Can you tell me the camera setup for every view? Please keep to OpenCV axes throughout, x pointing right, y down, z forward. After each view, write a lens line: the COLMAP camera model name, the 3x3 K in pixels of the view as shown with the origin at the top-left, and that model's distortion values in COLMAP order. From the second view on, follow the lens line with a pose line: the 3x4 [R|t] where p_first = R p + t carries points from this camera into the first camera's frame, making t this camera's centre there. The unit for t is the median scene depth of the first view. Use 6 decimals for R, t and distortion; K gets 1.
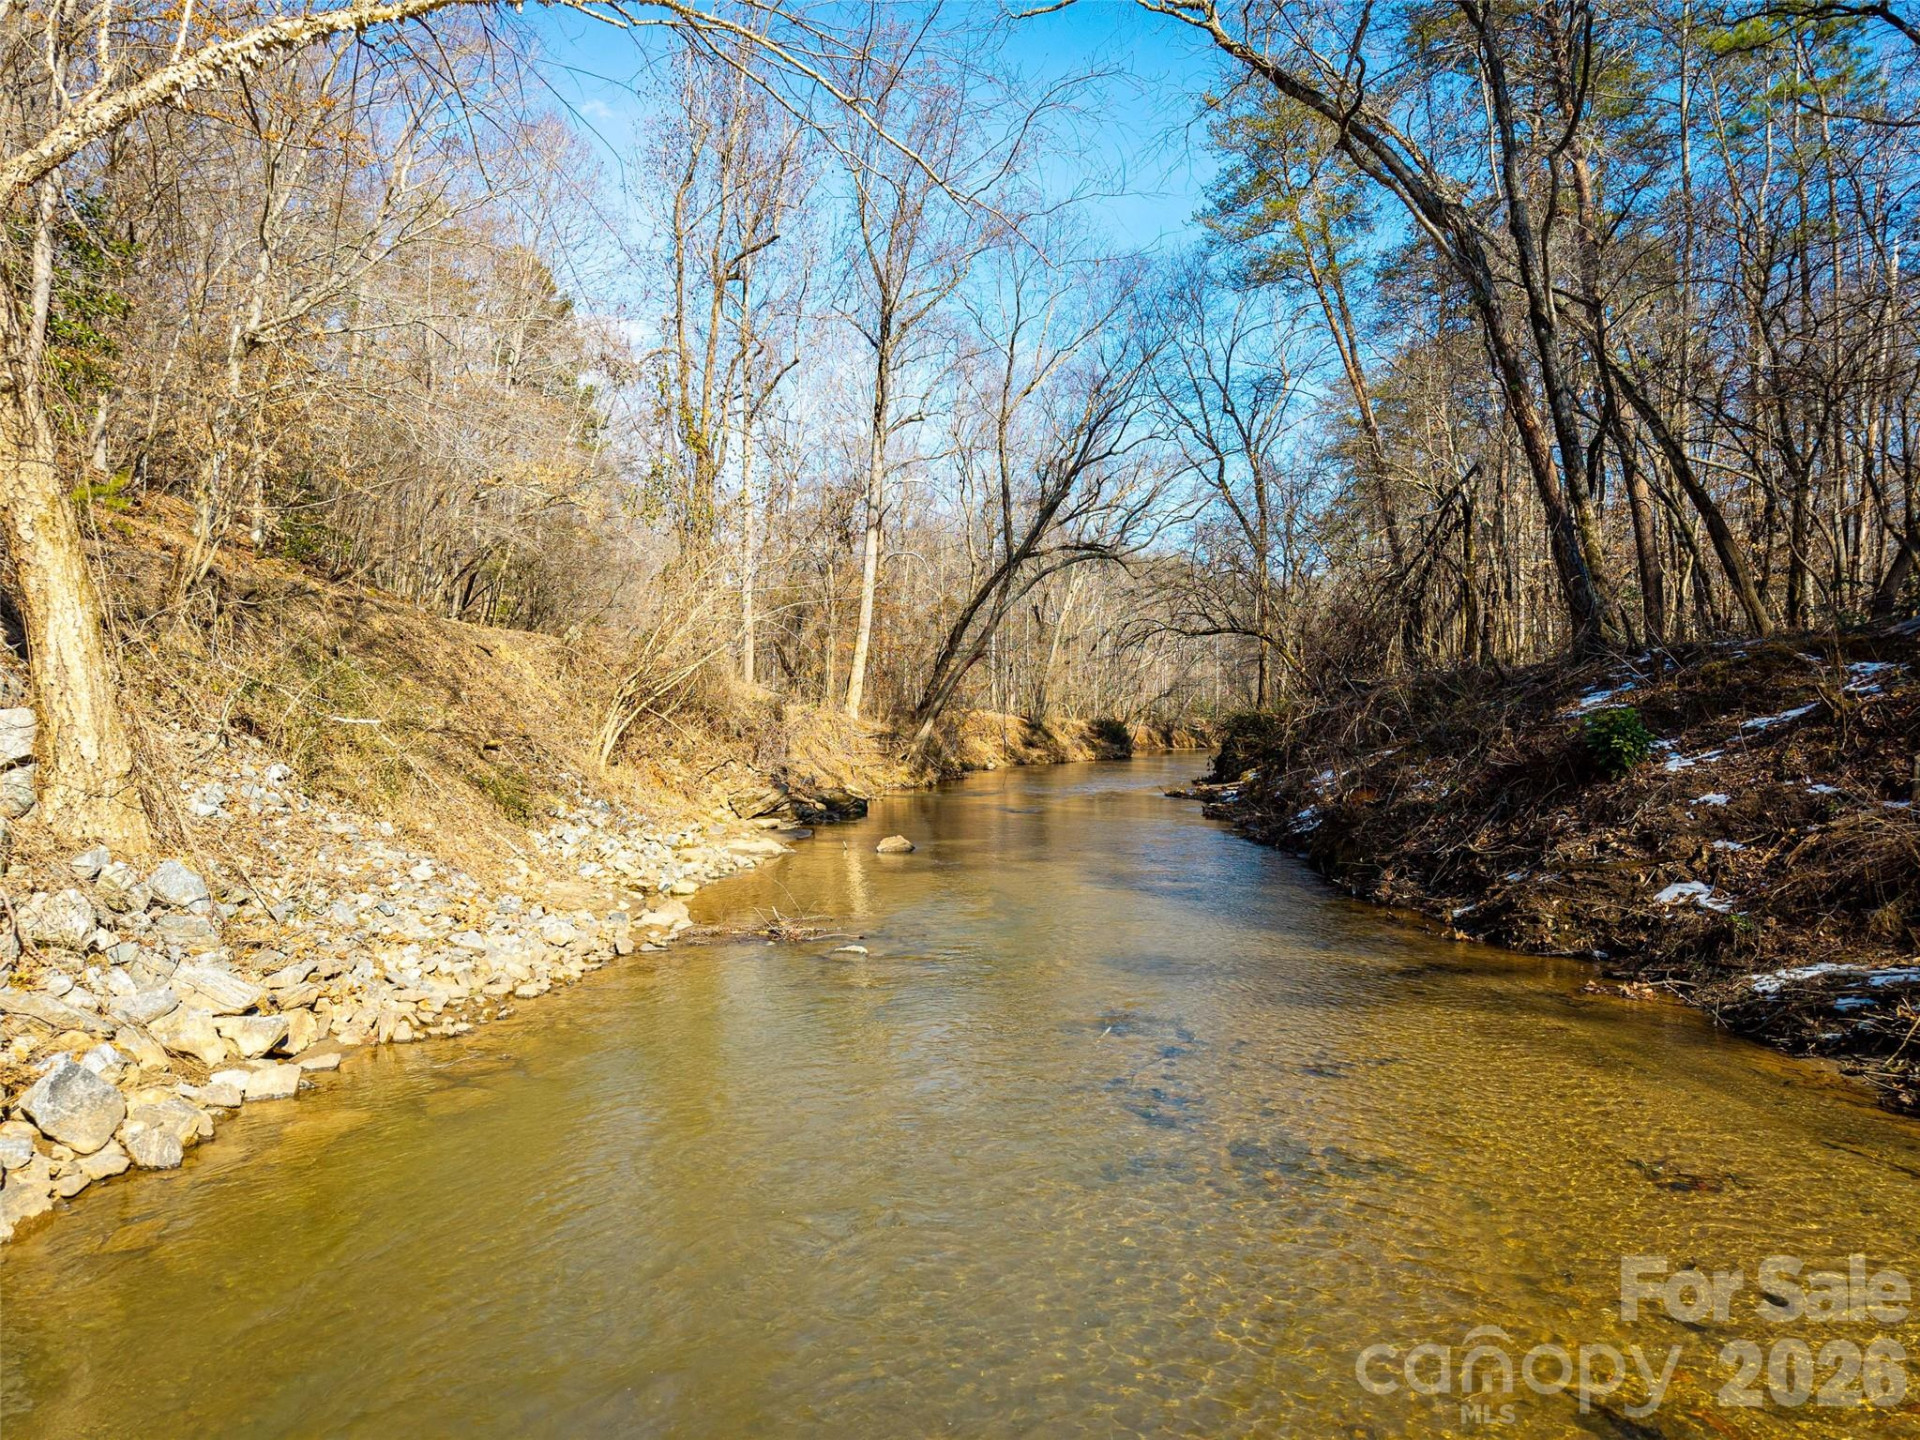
lens RADIAL K [[1282.1, 0, 962.9], [0, 1282.1, 717.4], [0, 0, 1]] dist [0.036293, -0.039389]
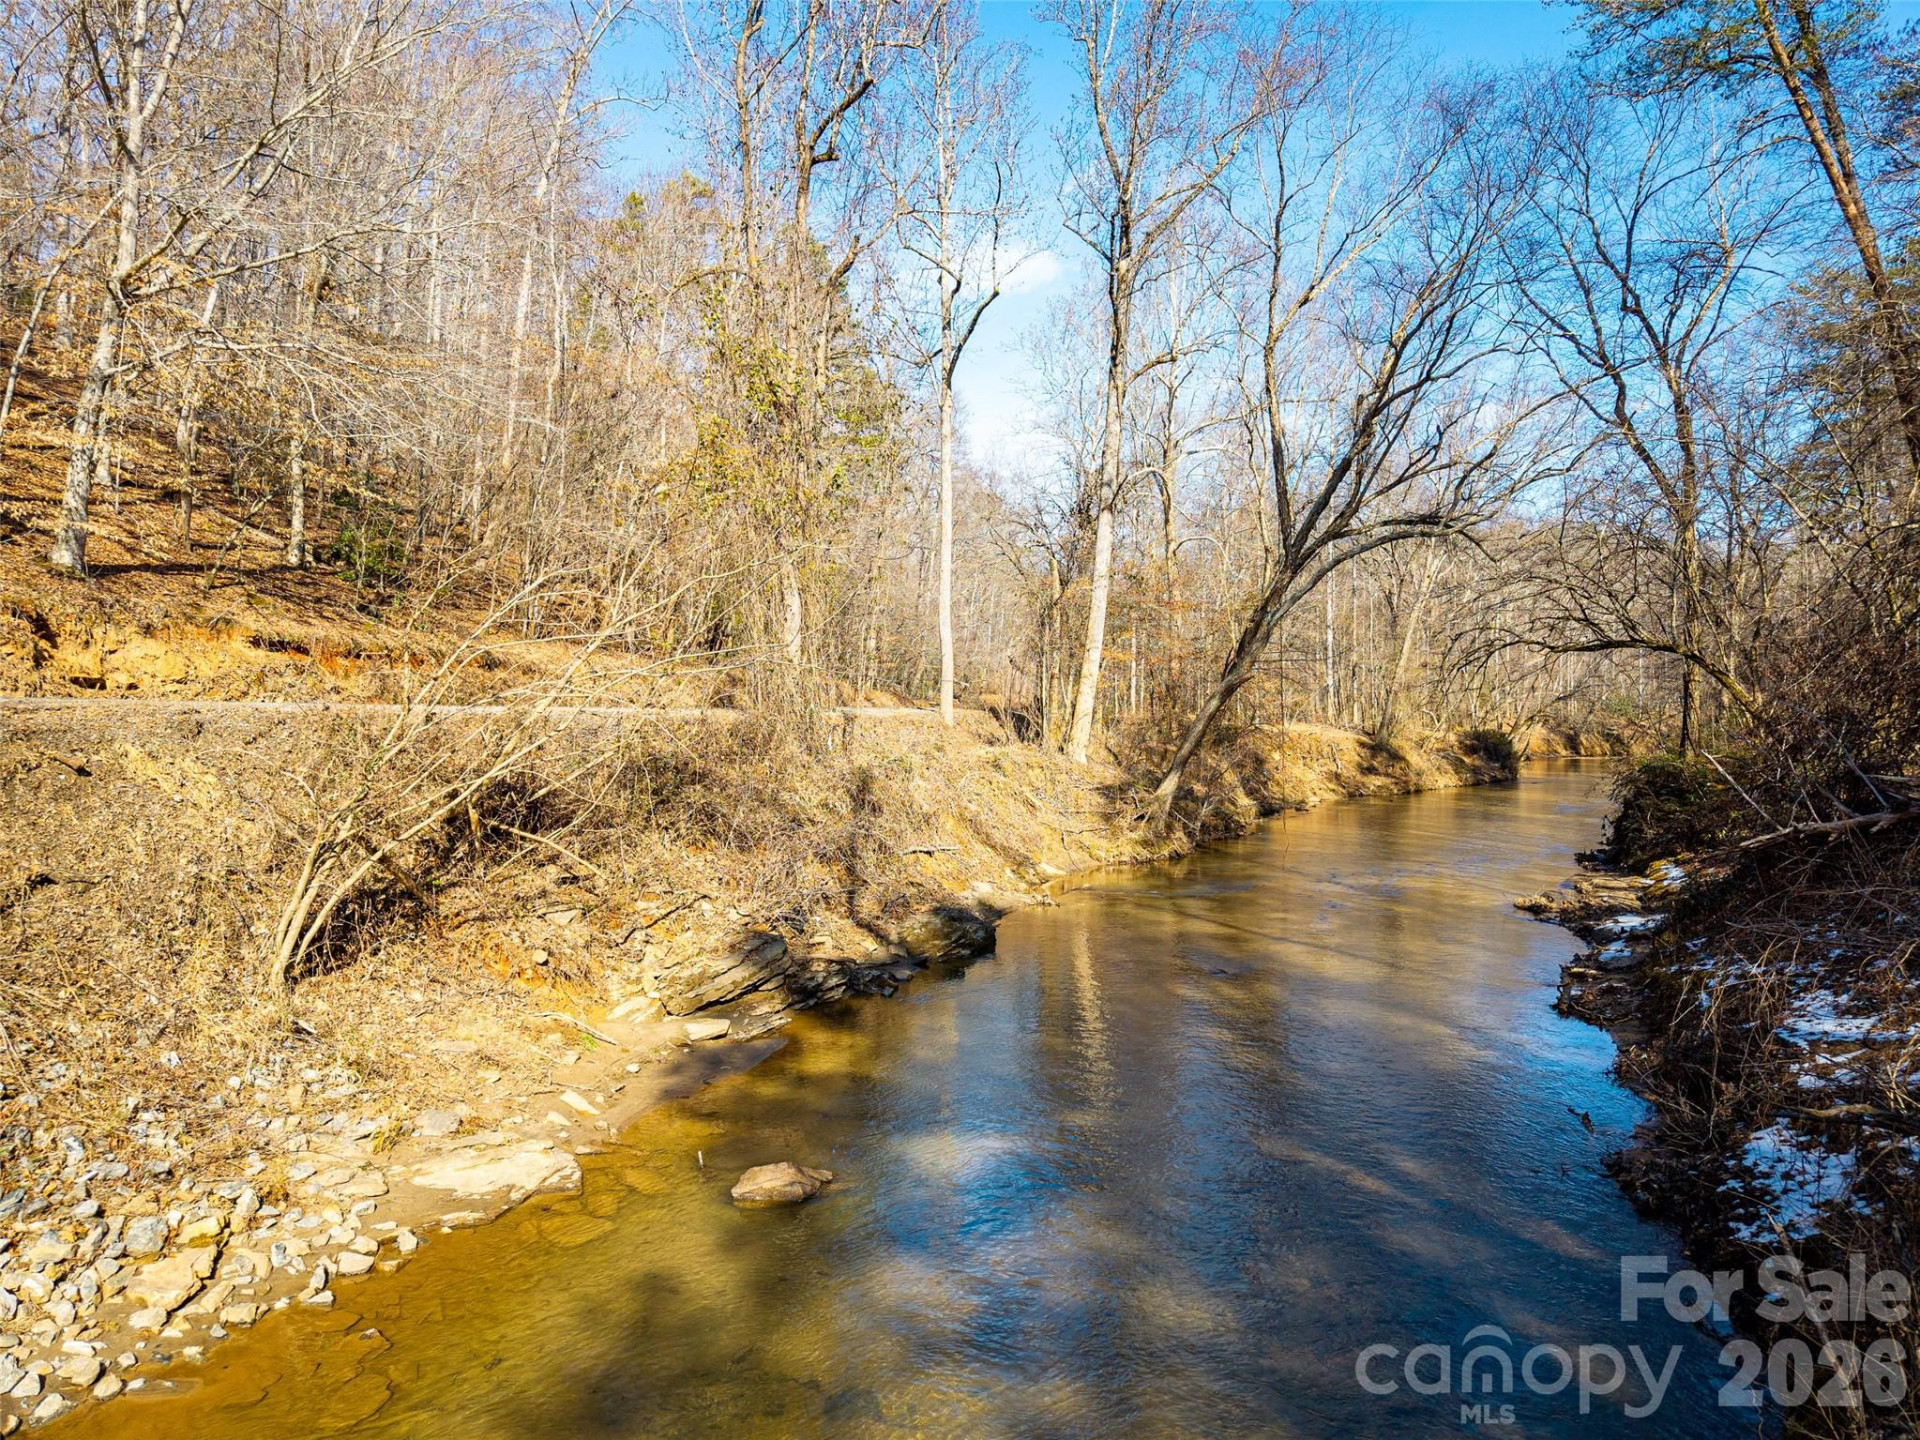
lens RADIAL K [[1282.1, 0, 962.9], [0, 1282.1, 717.4], [0, 0, 1]] dist [0.036293, -0.039389]
pose [[0.957699, -0.001009, -0.287772, 0.069301], [0.003630, 0.999957, 0.008574, -0.034244], [0.287750, -0.009256, 0.957661, 0.264410]]
